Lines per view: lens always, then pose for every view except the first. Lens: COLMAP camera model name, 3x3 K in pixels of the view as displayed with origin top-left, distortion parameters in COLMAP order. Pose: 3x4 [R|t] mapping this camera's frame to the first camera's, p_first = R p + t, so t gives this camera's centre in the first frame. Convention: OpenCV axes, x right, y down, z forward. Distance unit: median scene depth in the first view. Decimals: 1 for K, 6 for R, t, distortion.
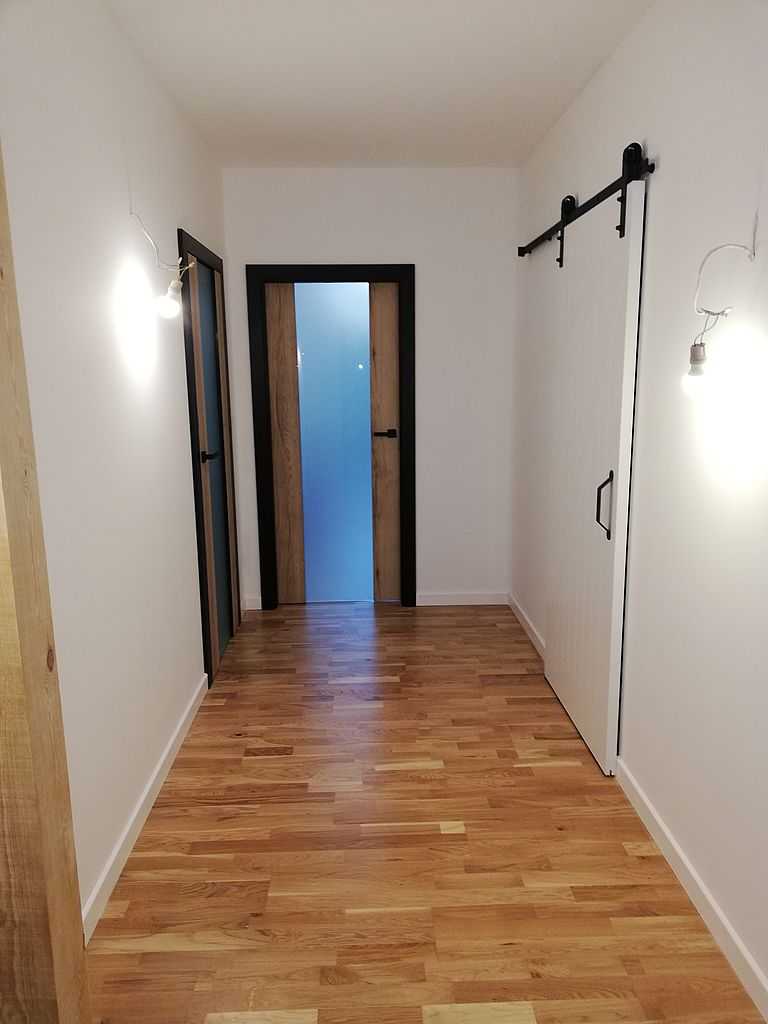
lens RADIAL K [[769.6, 0, 388.9], [0, 769.6, 518.1], [0, 0, 1]] dist [0.080751, -0.090232]
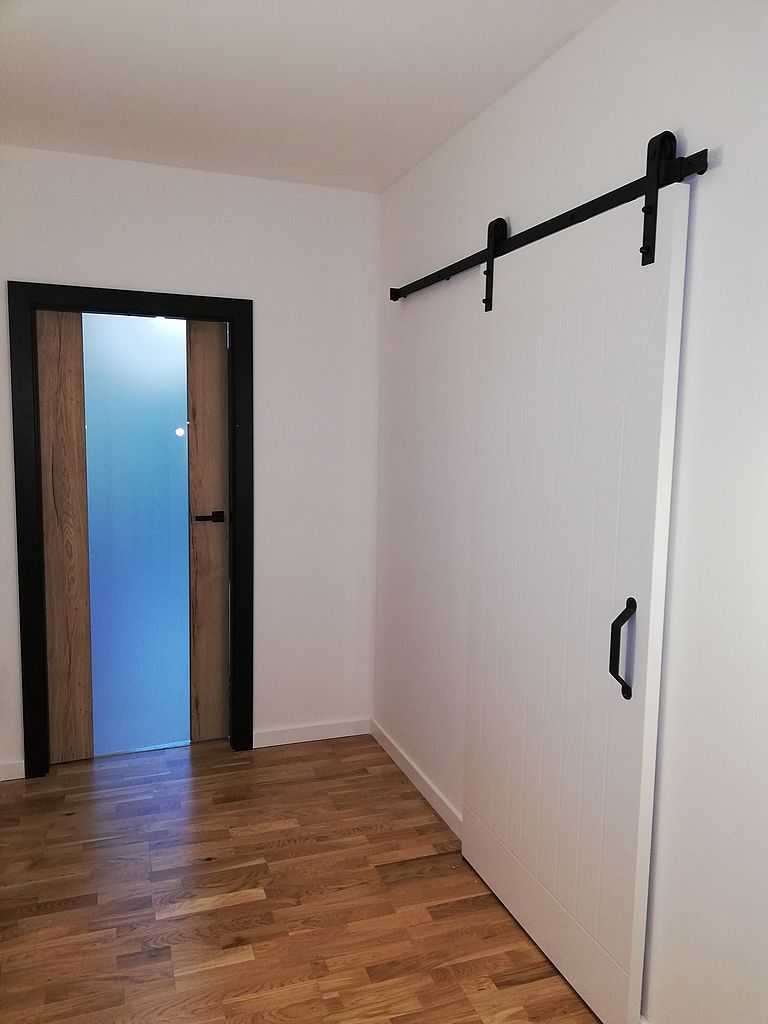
lens RADIAL K [[782.2, 0, 384.0], [0, 782.2, 512.0], [0, 0, 1]] dist [0.035305, -0.003983]
pose [[0.952940, -0.005438, 0.303109, -0.078044], [0.031015, 0.996342, -0.079633, -0.052731], [-0.301567, 0.085287, 0.949623, 0.240383]]
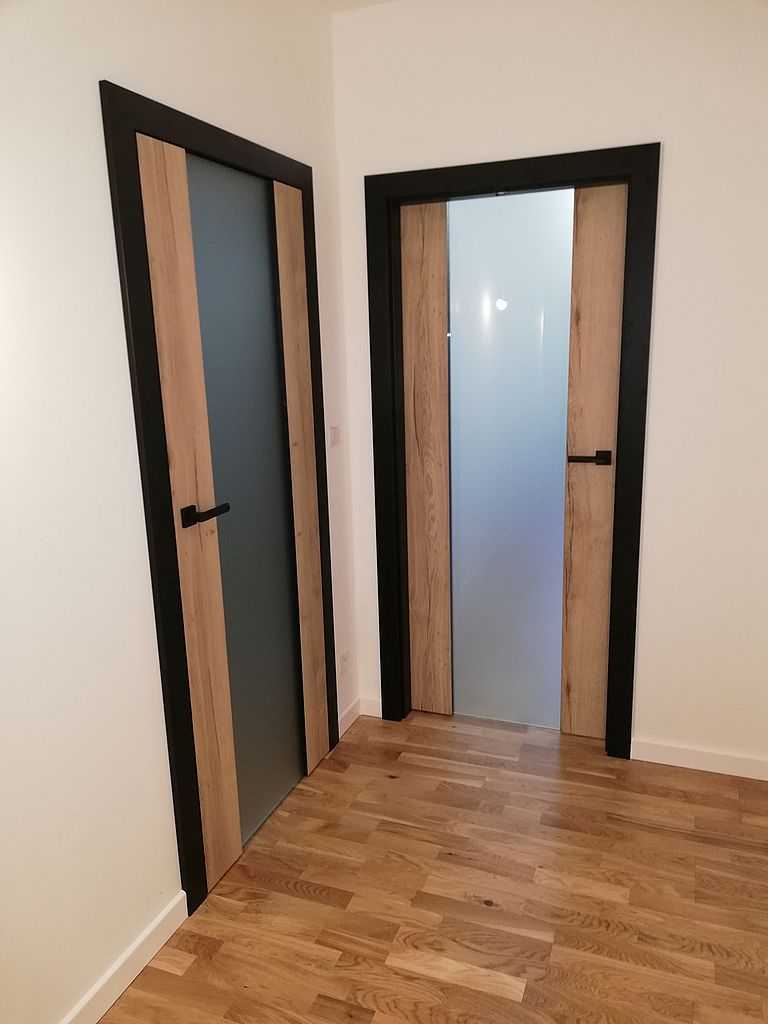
lens RADIAL K [[769.6, 0, 388.9], [0, 769.6, 518.1], [0, 0, 1]] dist [0.080751, -0.090232]
pose [[0.919934, 0.075899, -0.384657, 0.085692], [-0.057803, 0.996618, 0.058408, -0.094867], [0.387789, -0.031497, 0.921210, 0.432105]]
